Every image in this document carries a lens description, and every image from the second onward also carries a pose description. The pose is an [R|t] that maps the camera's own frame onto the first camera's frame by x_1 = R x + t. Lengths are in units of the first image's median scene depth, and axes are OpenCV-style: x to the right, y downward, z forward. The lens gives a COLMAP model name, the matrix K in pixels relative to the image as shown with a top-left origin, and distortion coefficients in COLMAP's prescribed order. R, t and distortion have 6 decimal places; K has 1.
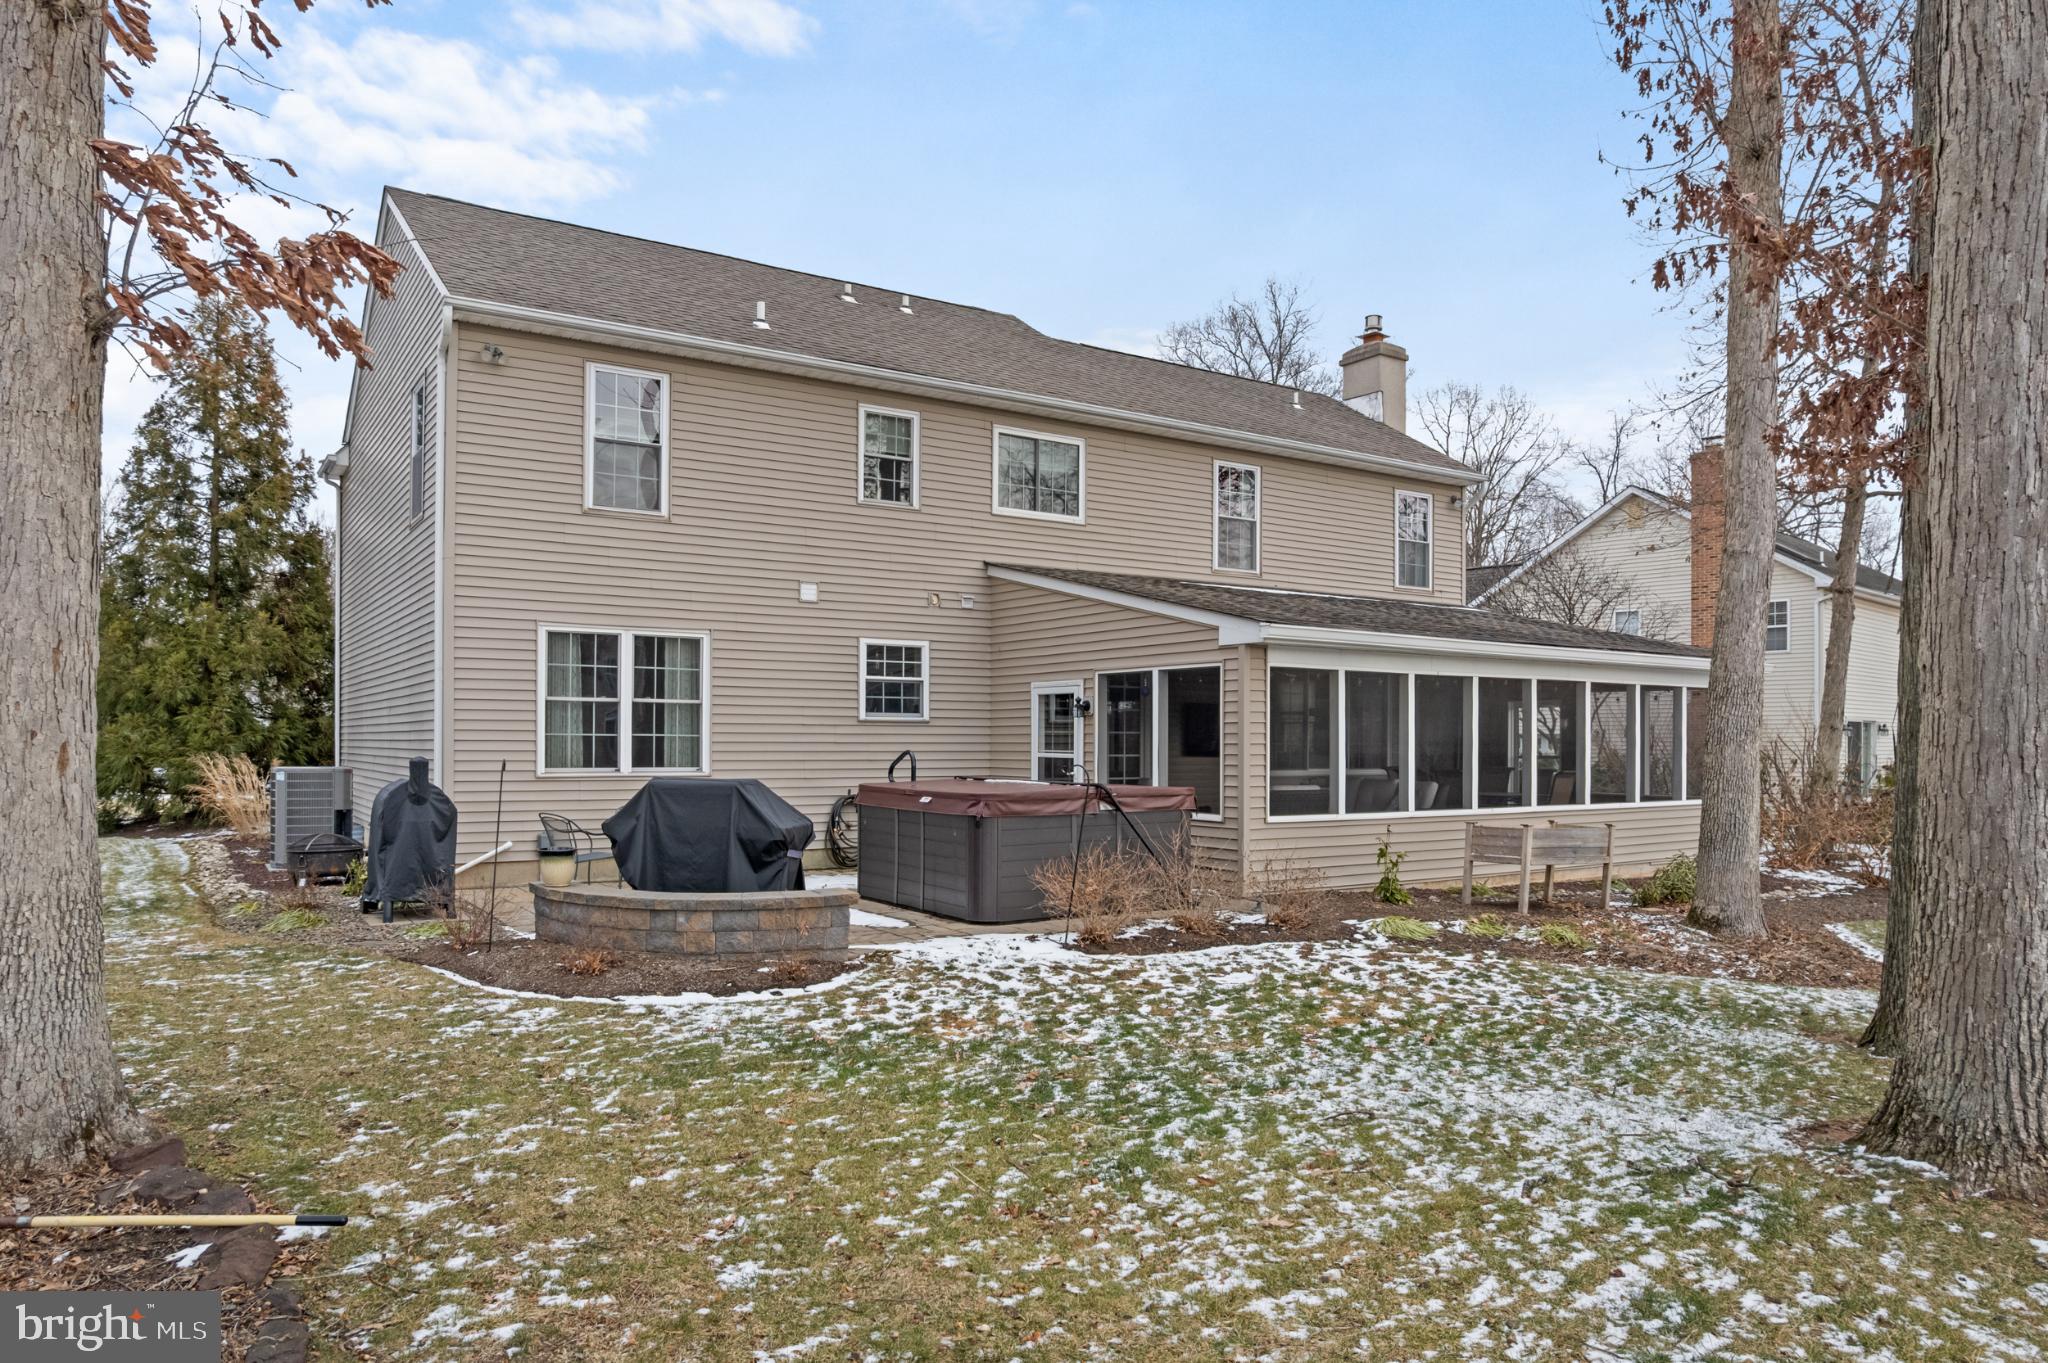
lens RADIAL K [[1320.0, 0, 1025.7], [0, 1320.0, 734.8], [0, 0, 1]] dist [-0.001790, 0.069687]
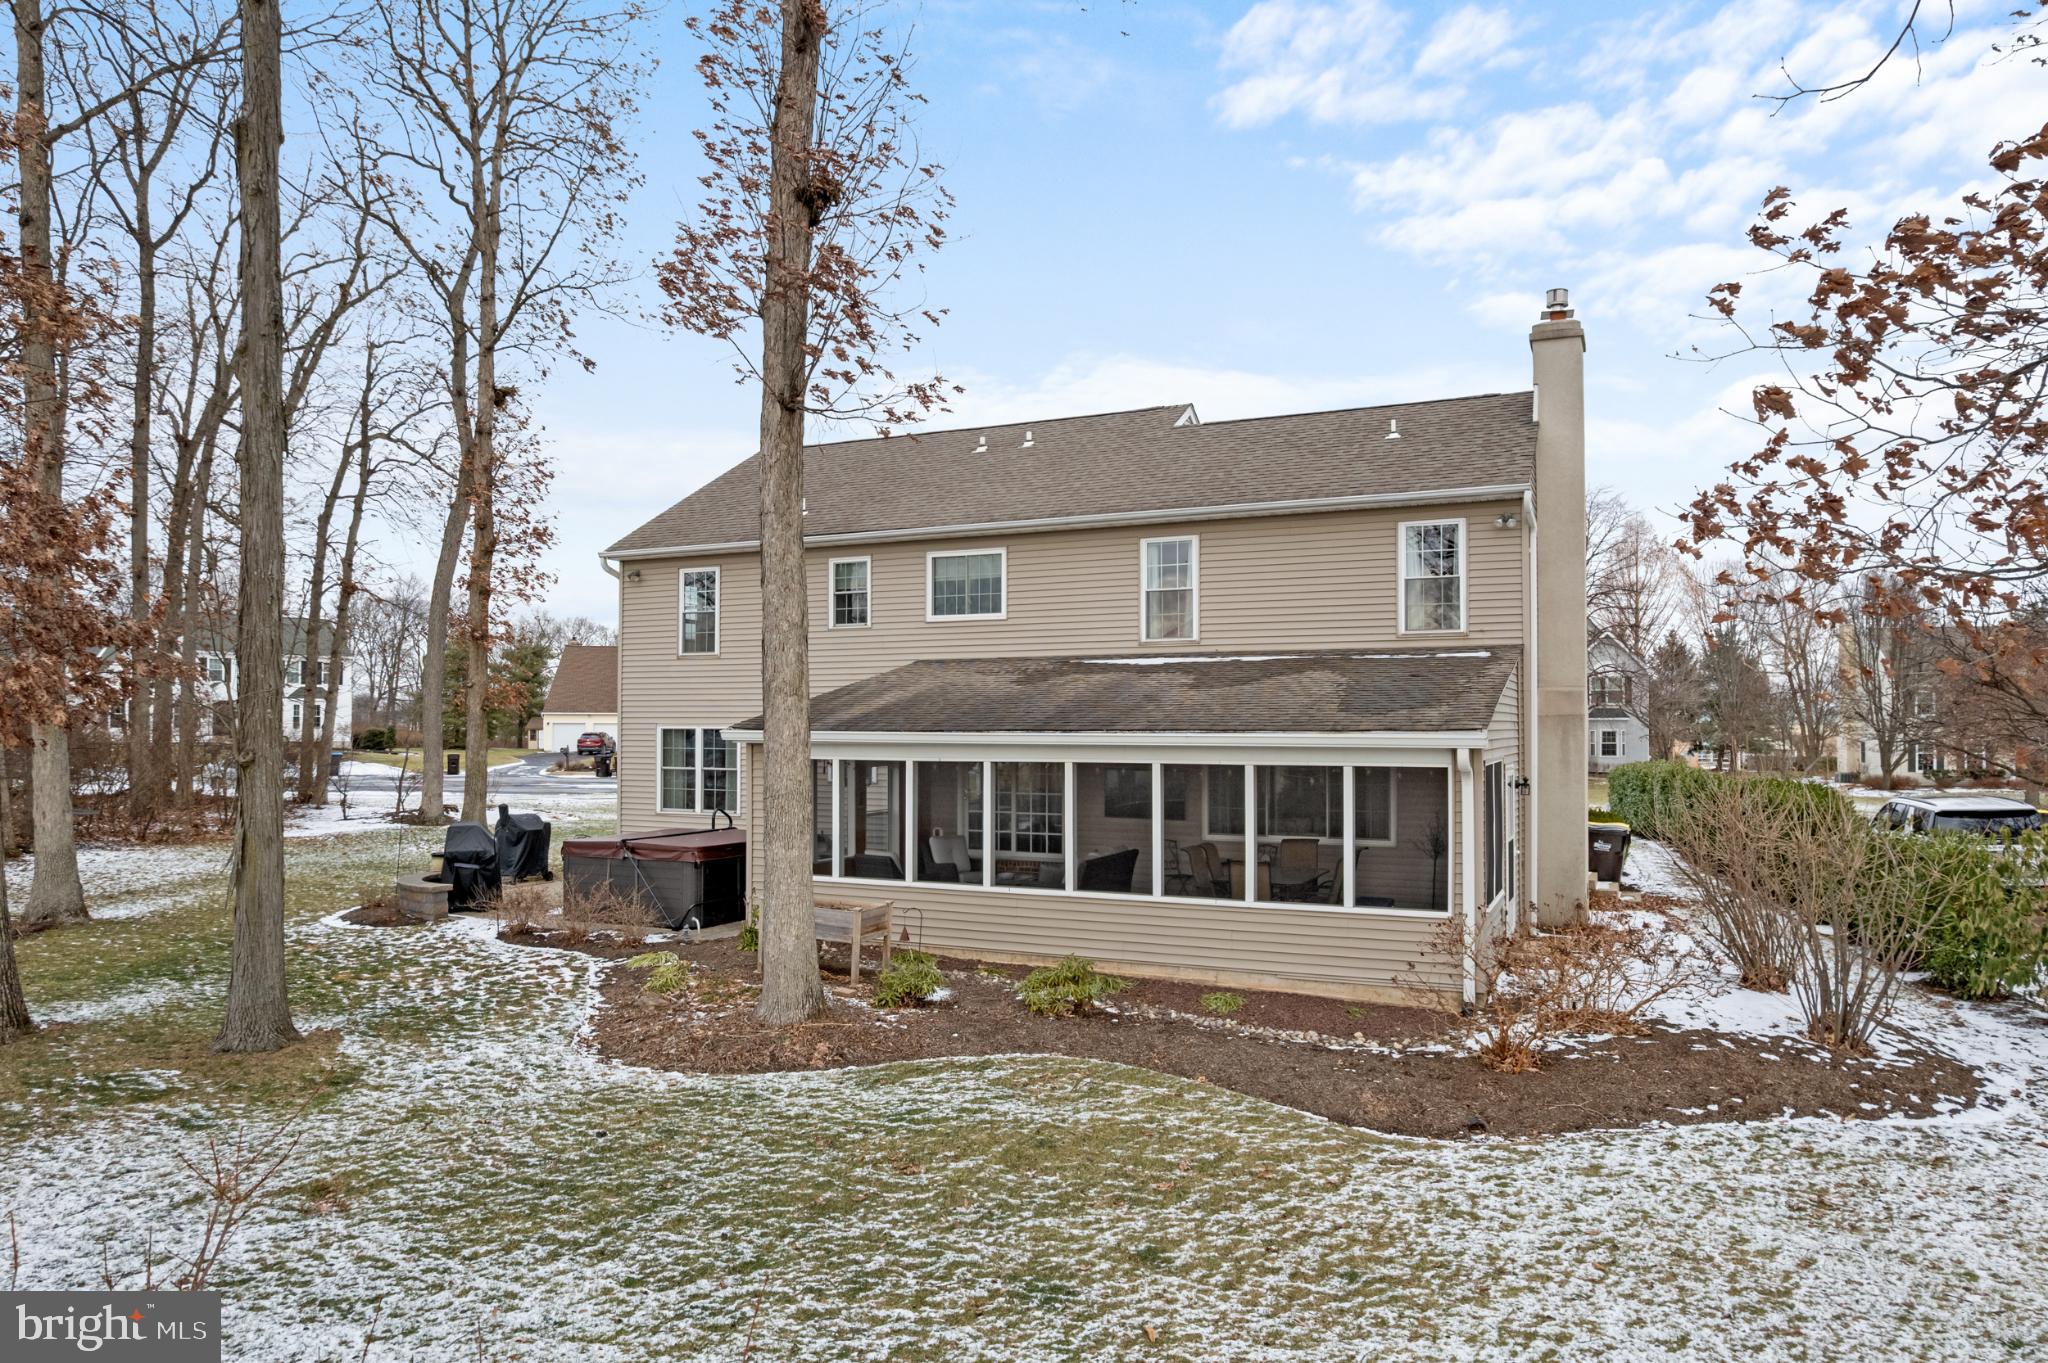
lens RADIAL K [[1307.3, 0, 1026.6], [0, 1307.3, 702.9], [0, 0, 1]] dist [-0.076935, 0.069207]
pose [[0.503647, -0.009996, -0.863852, 1.115590], [0.004290, 0.999950, -0.009070, -0.076326], [0.863899, 0.000862, 0.503664, 0.442504]]
